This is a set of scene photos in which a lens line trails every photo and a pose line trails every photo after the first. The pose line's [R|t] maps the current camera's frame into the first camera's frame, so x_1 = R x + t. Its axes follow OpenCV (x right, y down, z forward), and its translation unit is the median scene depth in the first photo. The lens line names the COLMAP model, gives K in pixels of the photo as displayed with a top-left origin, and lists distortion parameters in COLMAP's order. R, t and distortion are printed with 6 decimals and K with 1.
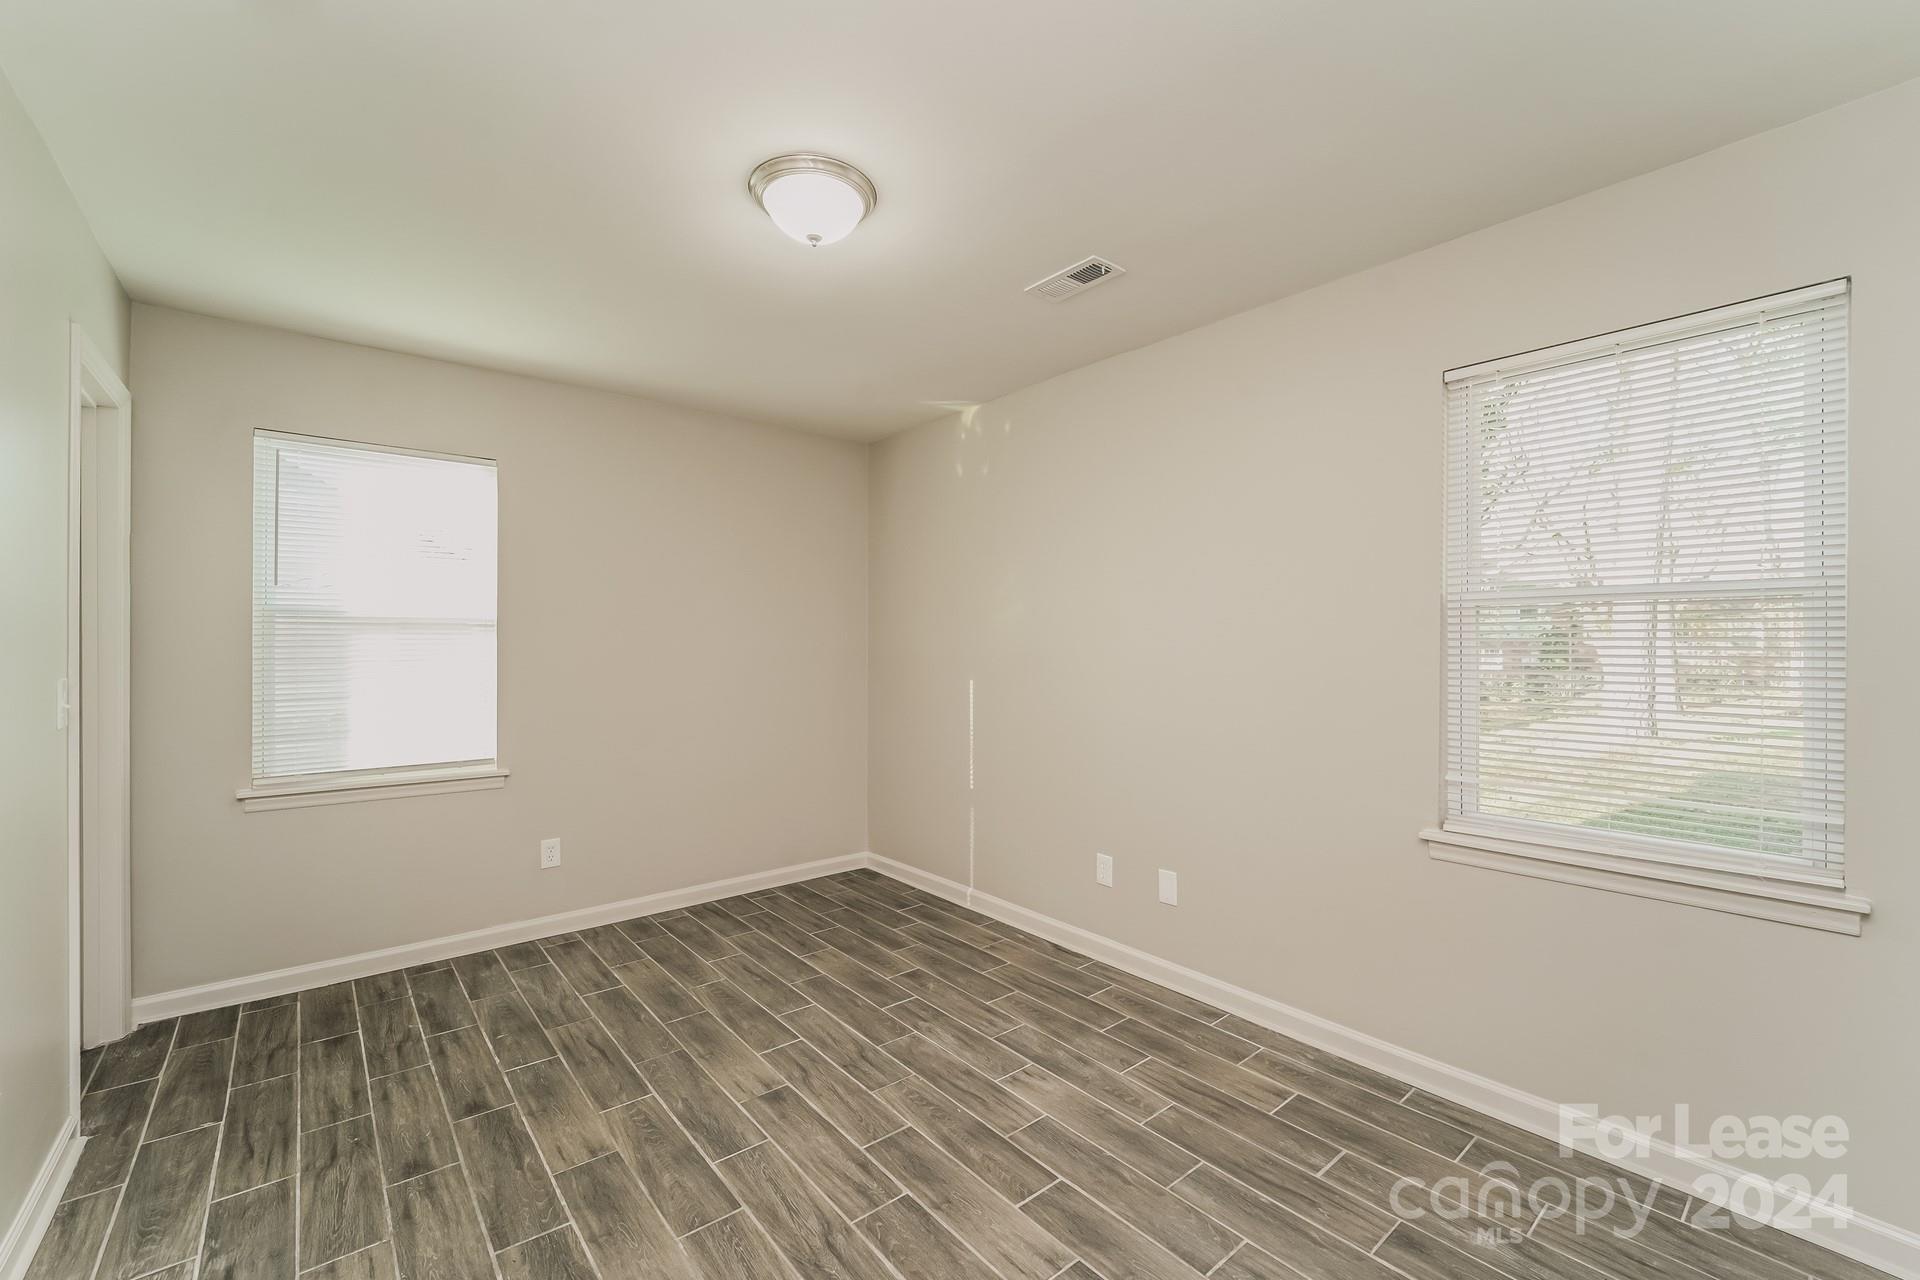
lens RADIAL K [[780.8, 0, 966.9], [0, 780.8, 636.5], [0, 0, 1]] dist [0.001281, -0.000679]
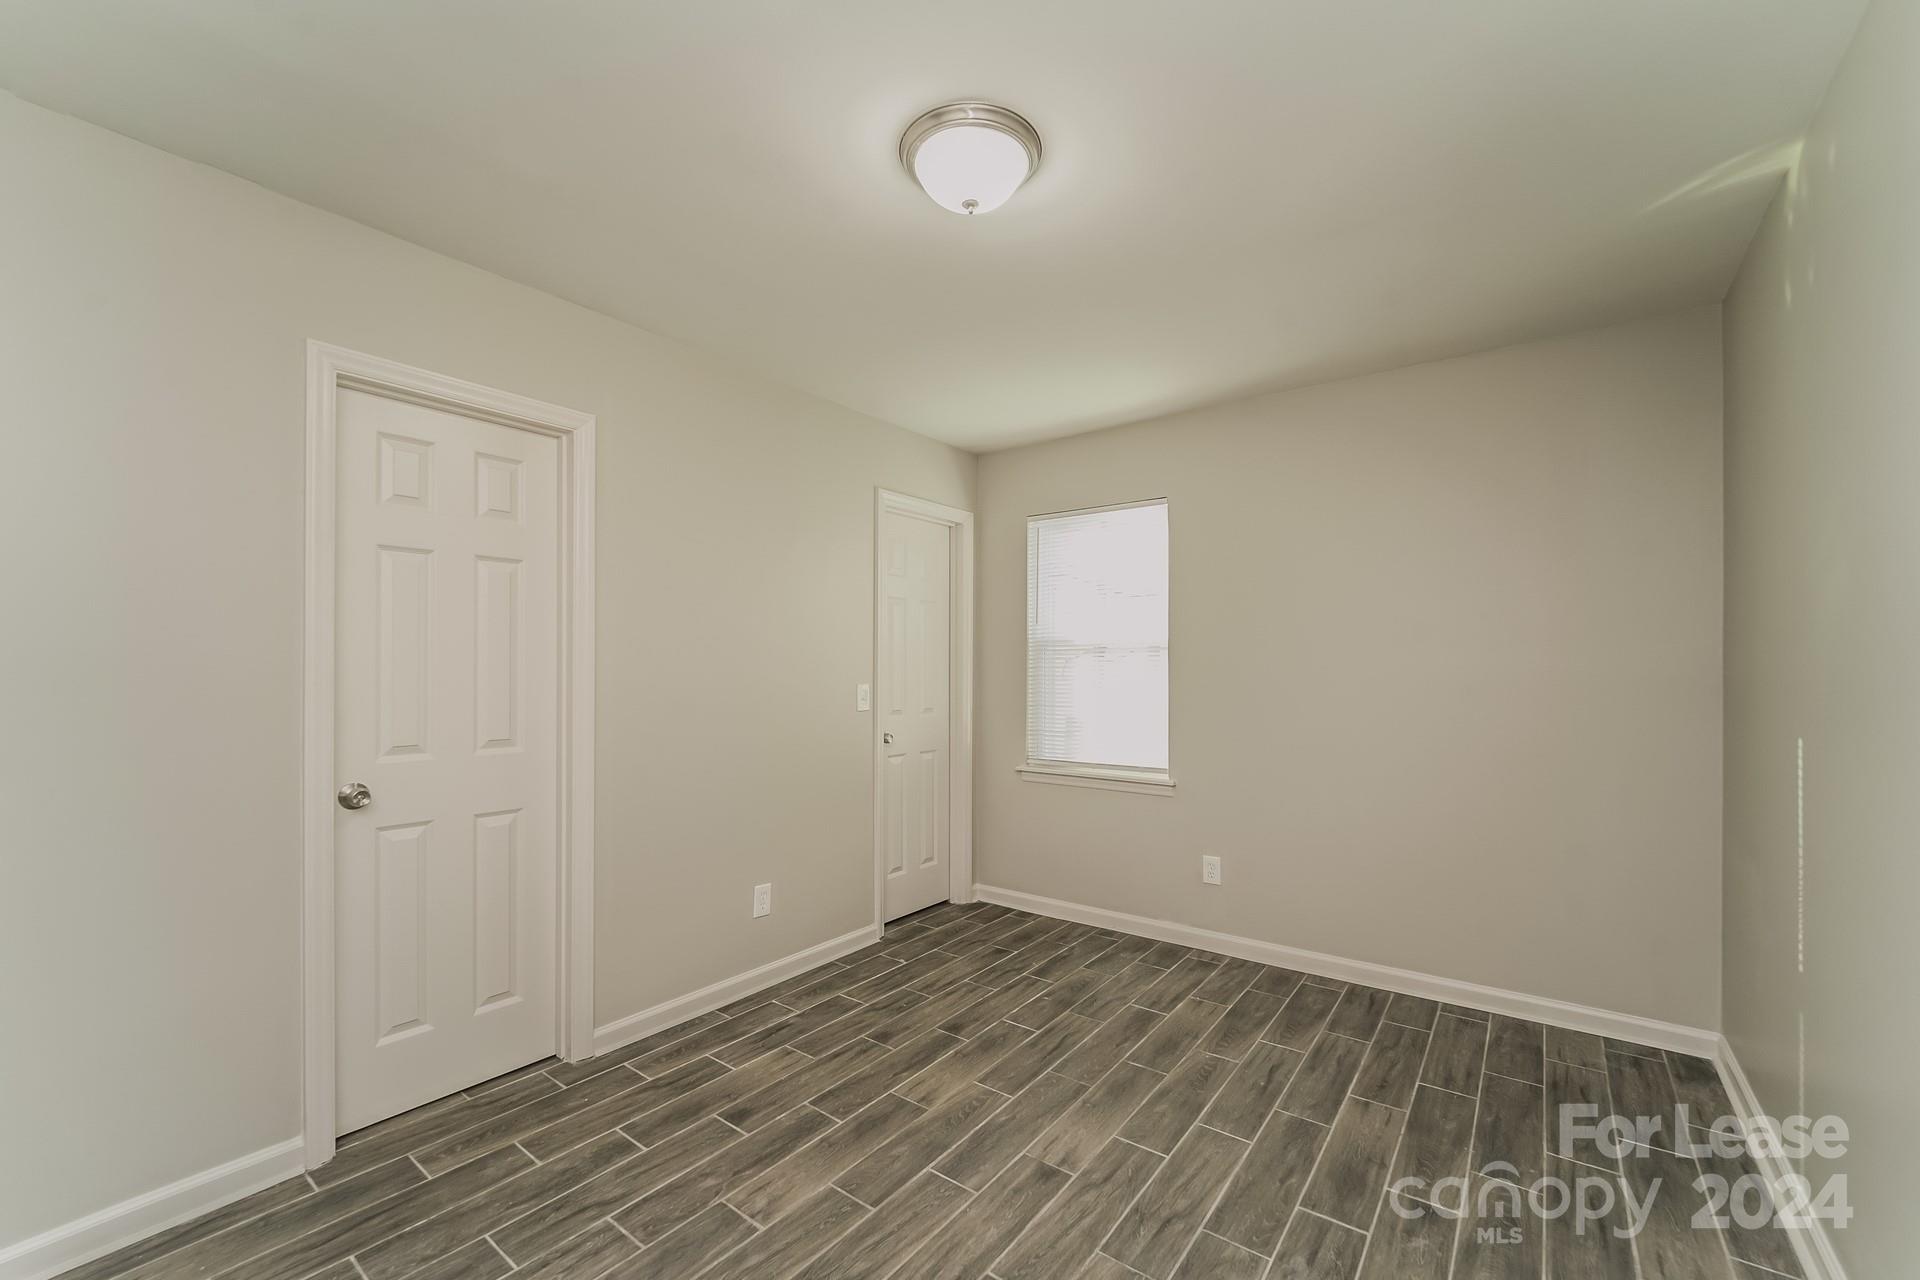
lens RADIAL K [[780.8, 0, 974.6], [0, 780.8, 668.7], [0, 0, 1]] dist [0.001281, -0.000679]
pose [[0.228414, 0.001433, -0.973563, 0.482450], [0.011159, 0.999929, 0.004090, 0.008210], [0.973500, -0.011798, 0.228382, 0.581642]]
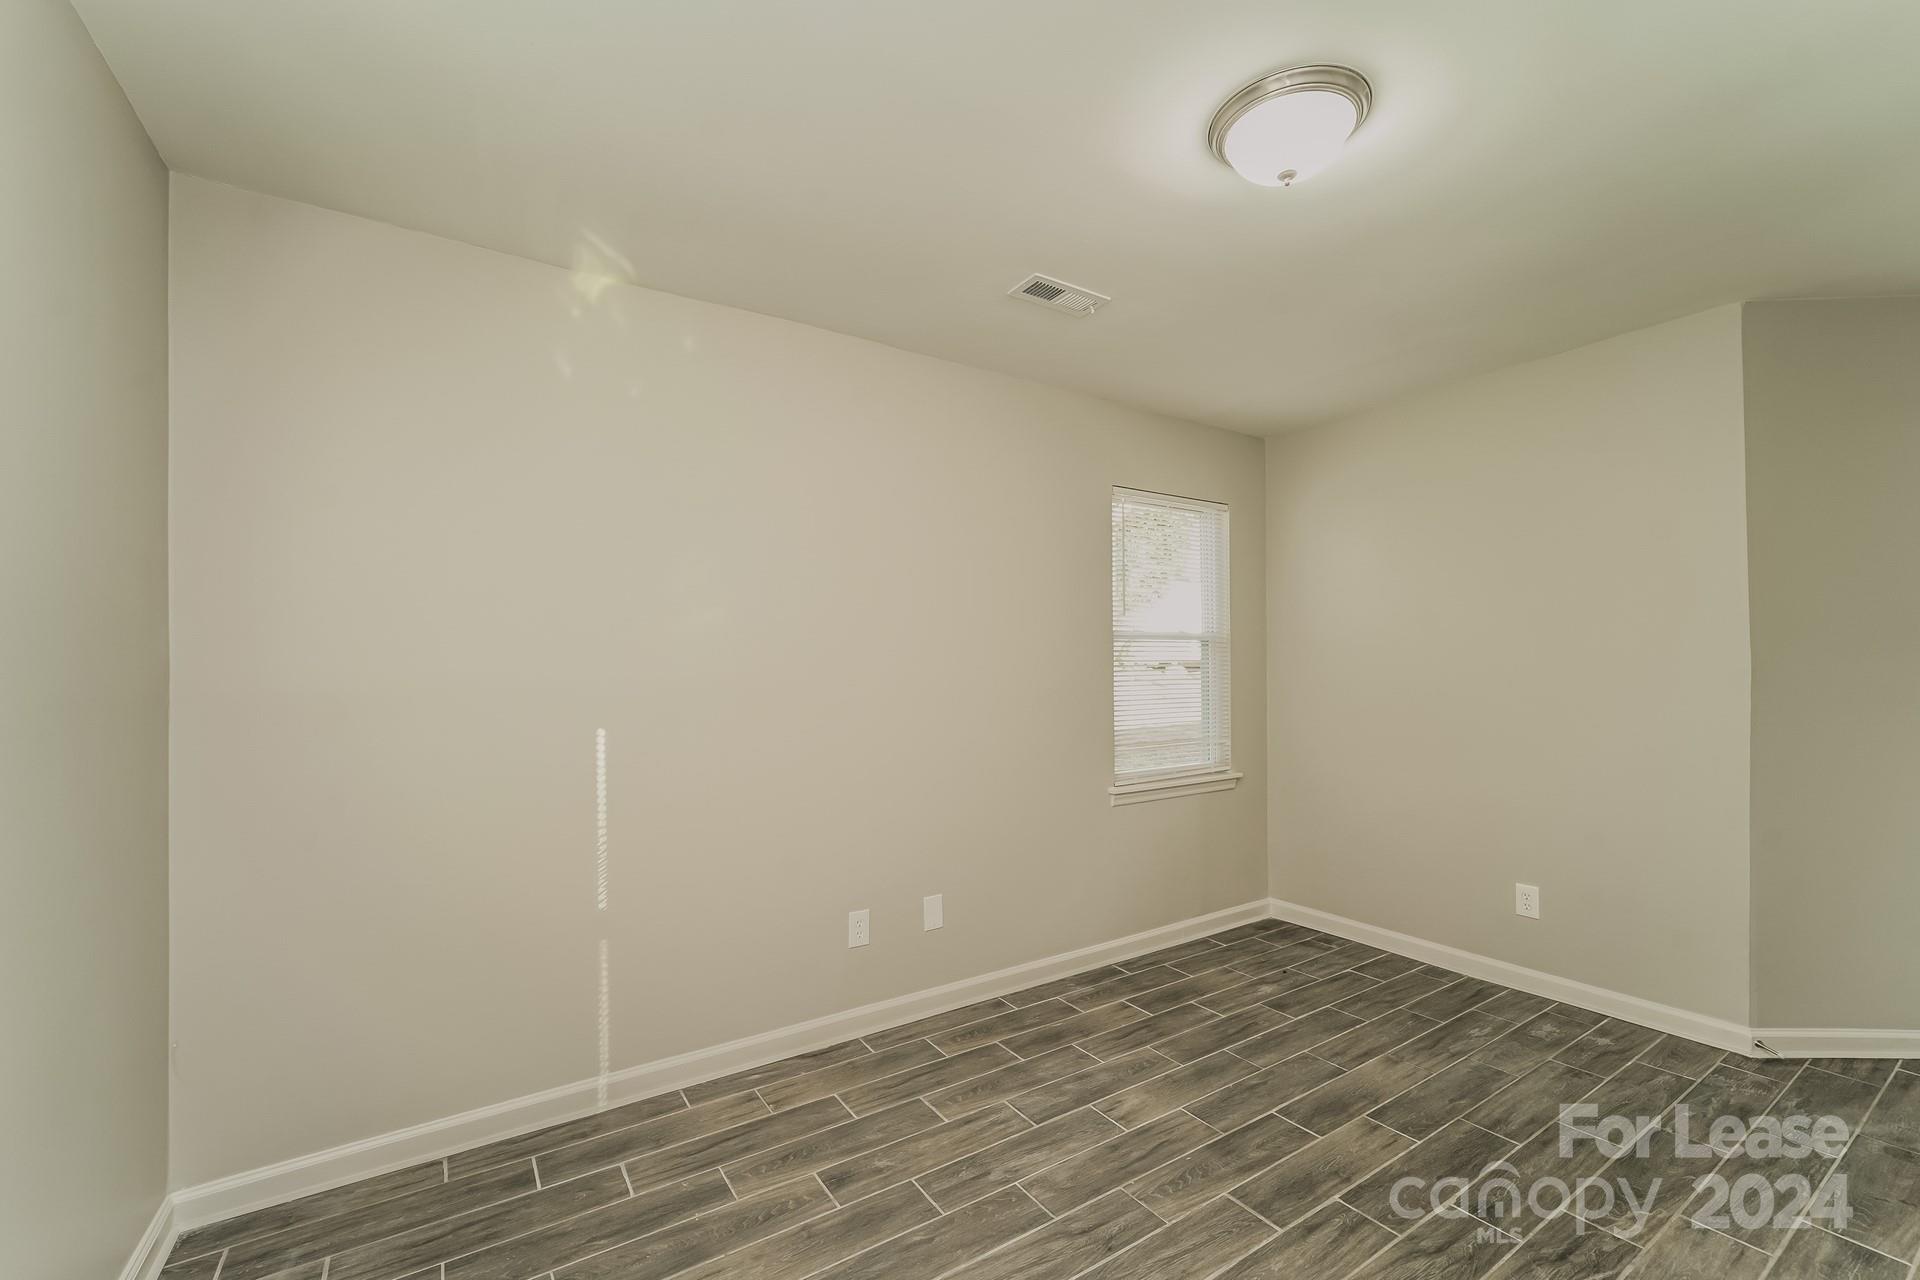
lens RADIAL K [[780.8, 0, 966.1], [0, 780.8, 660.6], [0, 0, 1]] dist [0.001281, -0.000679]
pose [[0.130387, 0.004223, 0.991454, -0.770733], [-0.002595, 0.999989, -0.003919, 0.007416], [-0.991460, -0.002062, 0.130397, 0.896819]]
